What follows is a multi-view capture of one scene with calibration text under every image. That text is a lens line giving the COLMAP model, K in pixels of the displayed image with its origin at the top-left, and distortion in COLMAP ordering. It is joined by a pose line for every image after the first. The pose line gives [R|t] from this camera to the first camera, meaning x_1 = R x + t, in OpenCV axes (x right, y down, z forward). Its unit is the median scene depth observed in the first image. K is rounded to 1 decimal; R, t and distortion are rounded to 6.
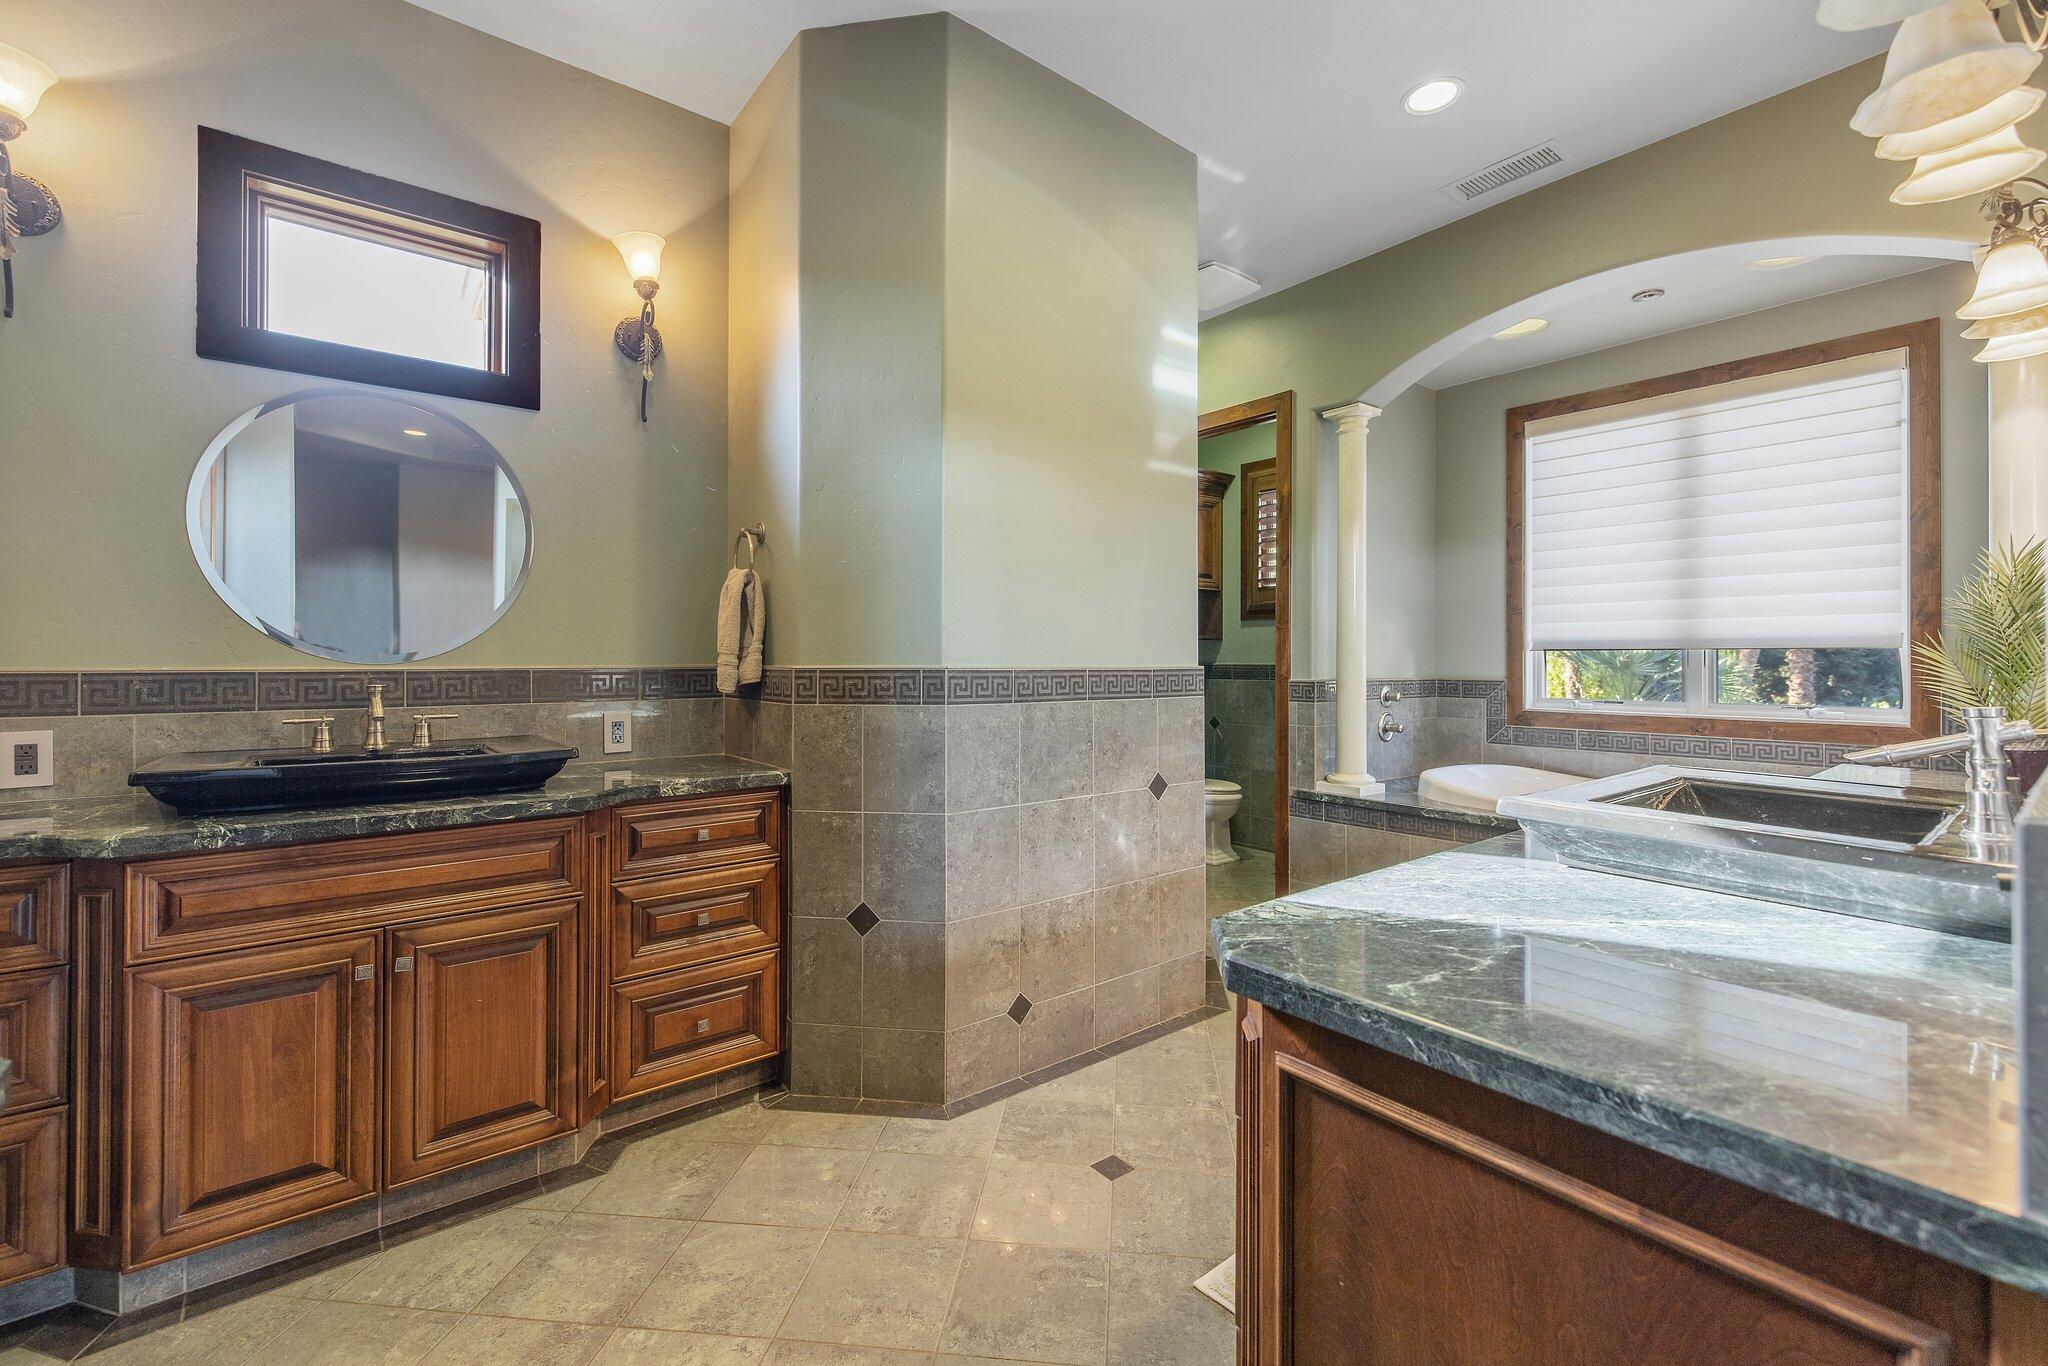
lens RADIAL K [[855.3, 0, 1030.6], [0, 855.3, 662.6], [0, 0, 1]] dist [-0.000010, -0.000780]
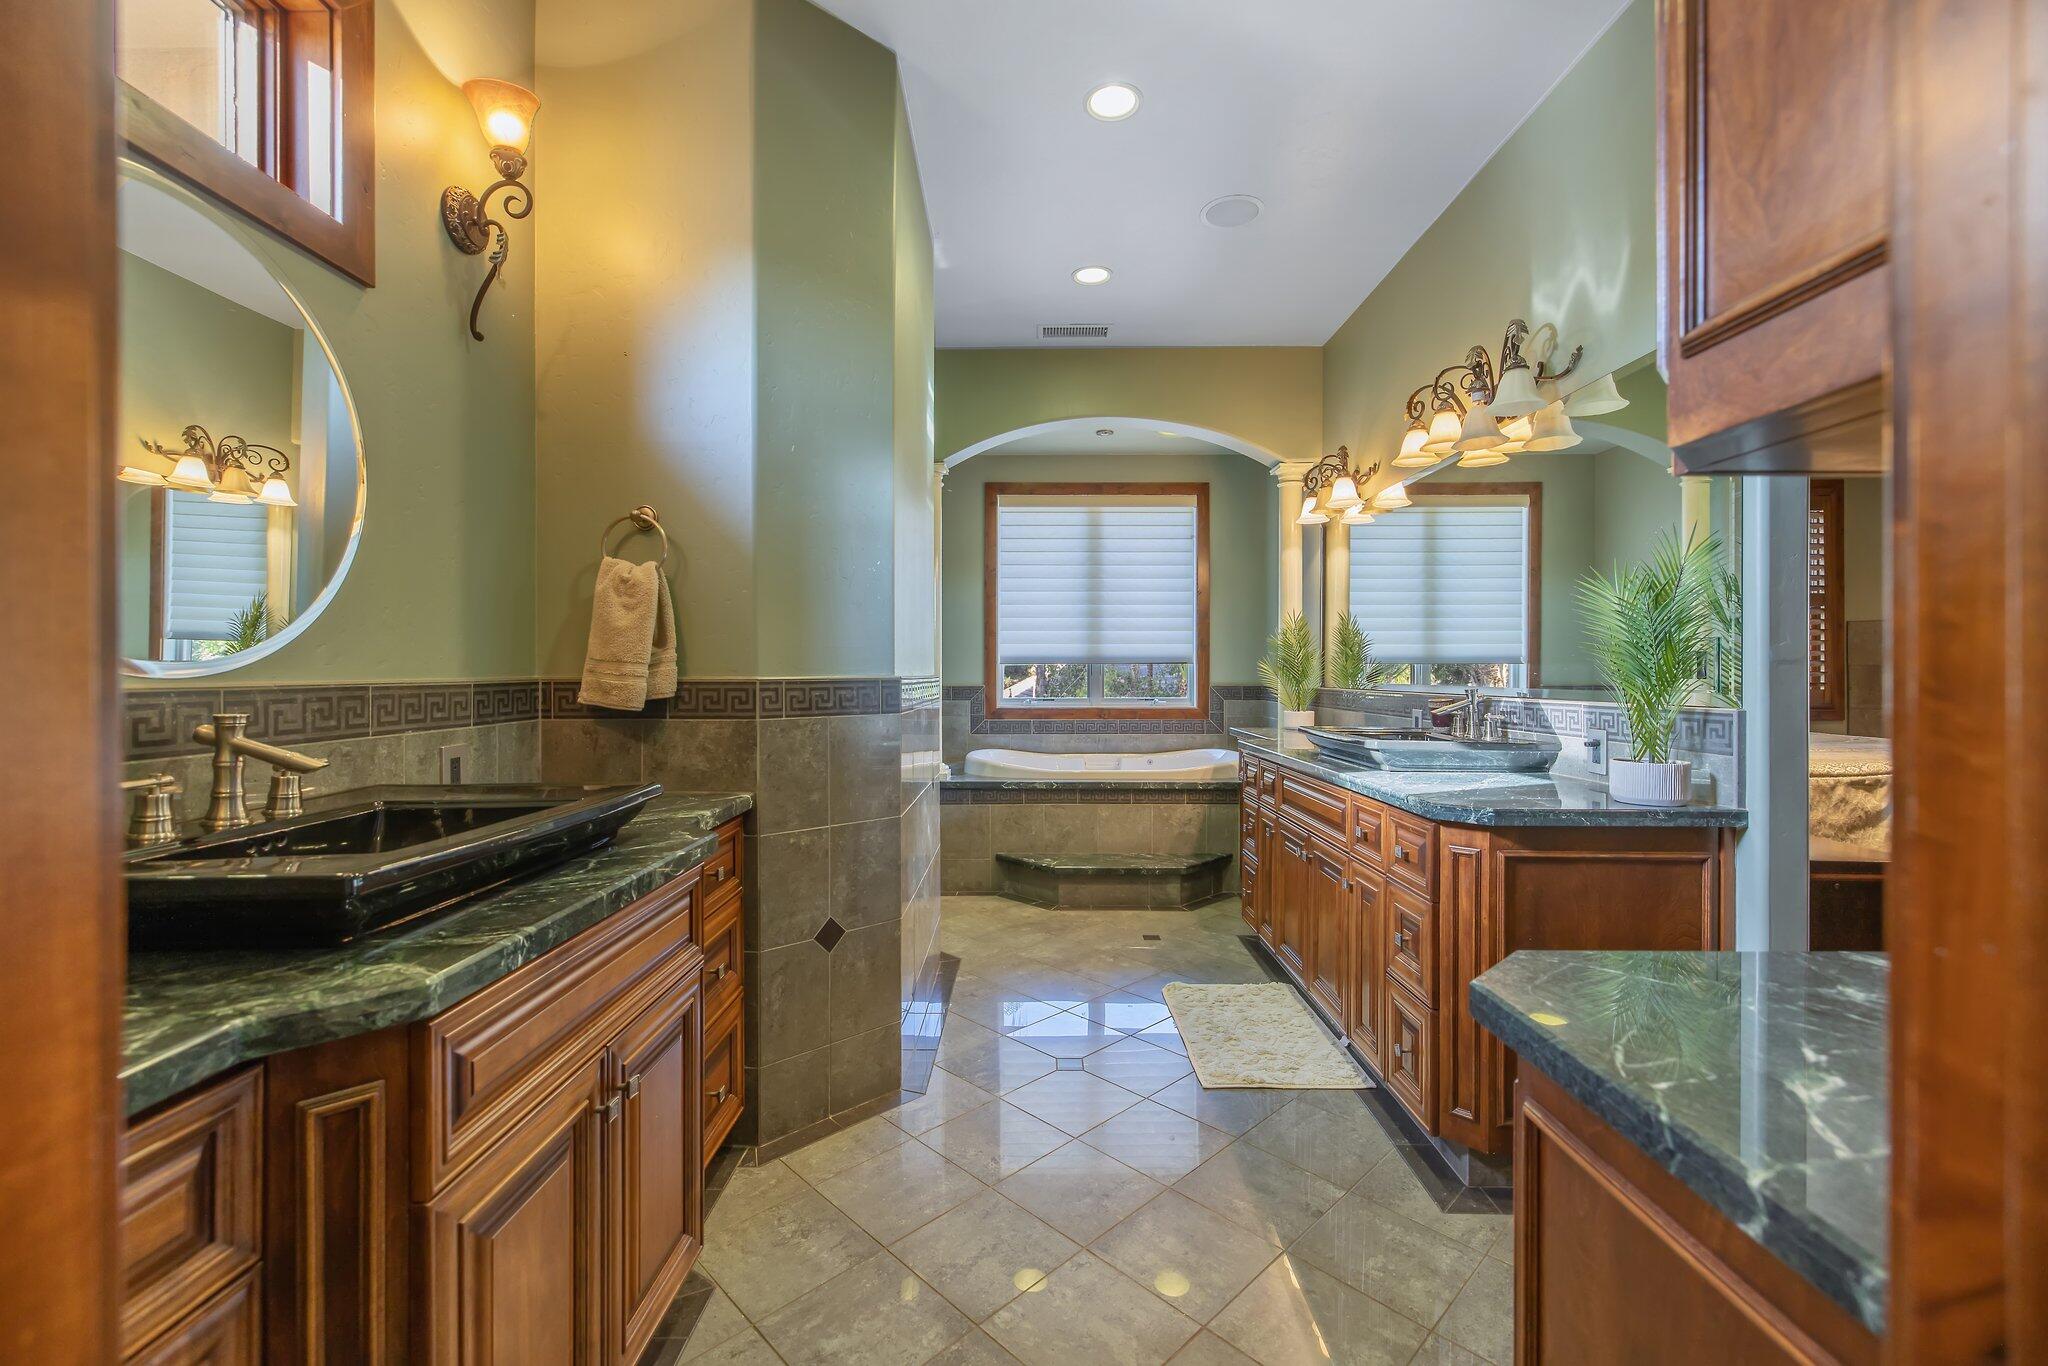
lens RADIAL K [[855.3, 0, 1015.2], [0, 855.3, 685.1], [0, 0, 1]] dist [-0.000010, -0.000780]
pose [[0.634970, -0.012847, 0.772430, -0.807227], [0.002640, 0.999892, 0.014460, 0.000035], [-0.772532, -0.007143, 0.634935, 0.213785]]
